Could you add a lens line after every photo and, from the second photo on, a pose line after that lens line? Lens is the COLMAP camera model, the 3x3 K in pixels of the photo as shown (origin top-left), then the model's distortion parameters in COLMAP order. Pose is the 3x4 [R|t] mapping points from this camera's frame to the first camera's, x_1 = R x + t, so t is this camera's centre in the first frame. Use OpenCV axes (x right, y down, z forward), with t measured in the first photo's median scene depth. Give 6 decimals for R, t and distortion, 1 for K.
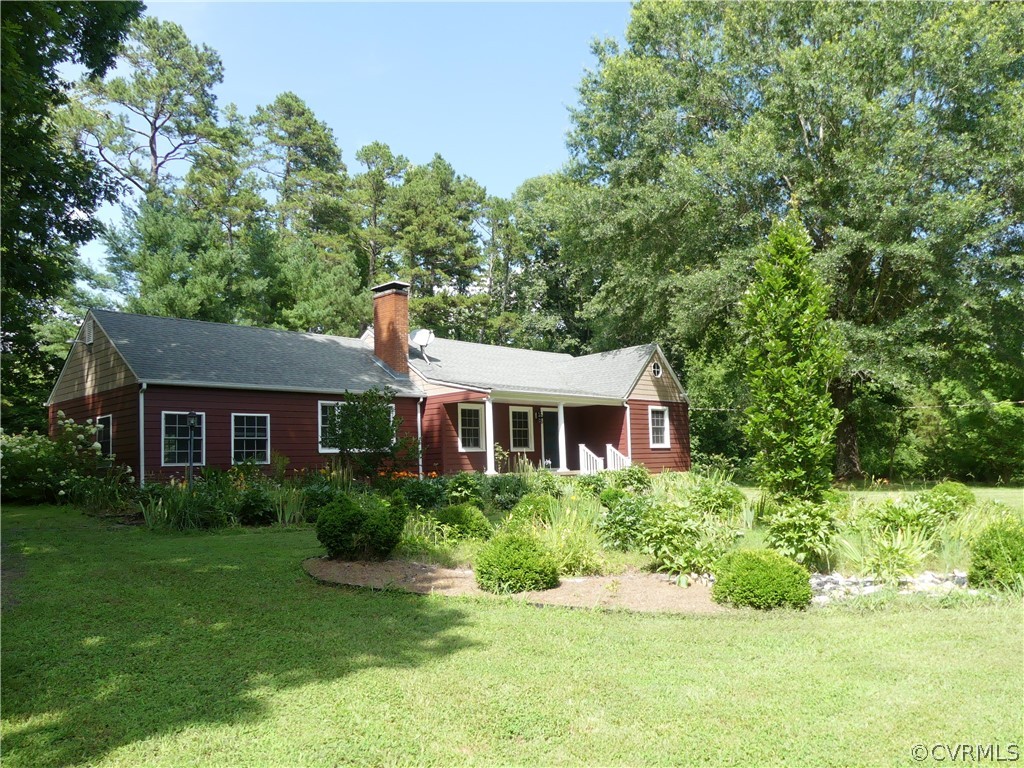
lens RADIAL K [[752.6, 0, 512.0], [0, 752.6, 384.0], [0, 0, 1]] dist [0.046765, -0.000737]
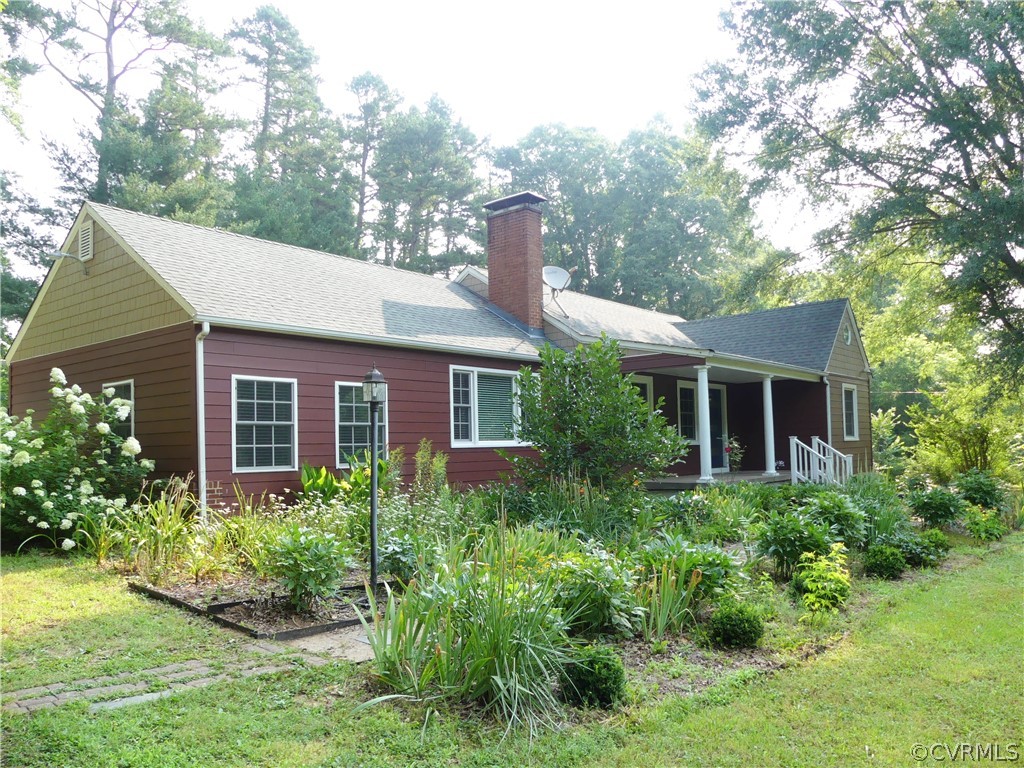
lens RADIAL K [[792.4, 0, 510.9], [0, 792.4, 398.1], [0, 0, 1]] dist [0.008411, 0.006234]
pose [[0.998354, 0.012499, 0.055967, -0.206024], [-0.014901, 0.998976, 0.042715, 0.017737], [-0.055376, -0.043478, 0.997518, 0.289319]]
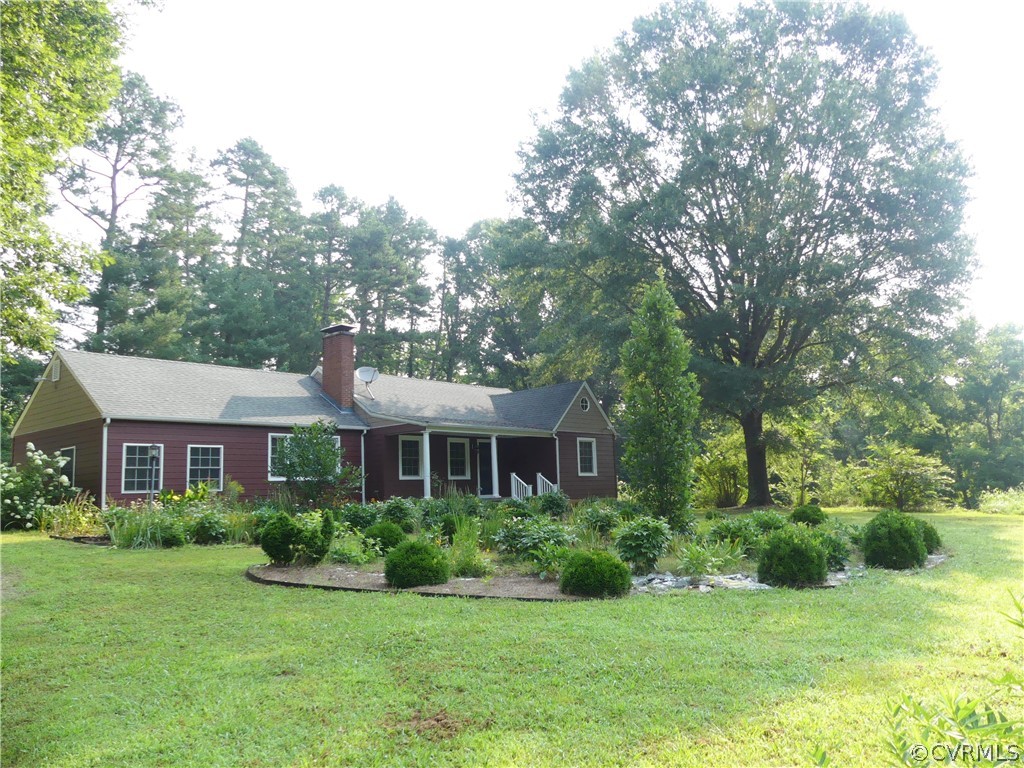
lens RADIAL K [[745.6, 0, 498.7], [0, 745.6, 380.5], [0, 0, 1]] dist [0.053899, -0.000148]
pose [[0.999186, 0.002835, 0.040248, 0.028157], [-0.001015, 0.998979, -0.045156, -0.004638], [-0.040335, 0.045079, 0.998169, -0.087337]]
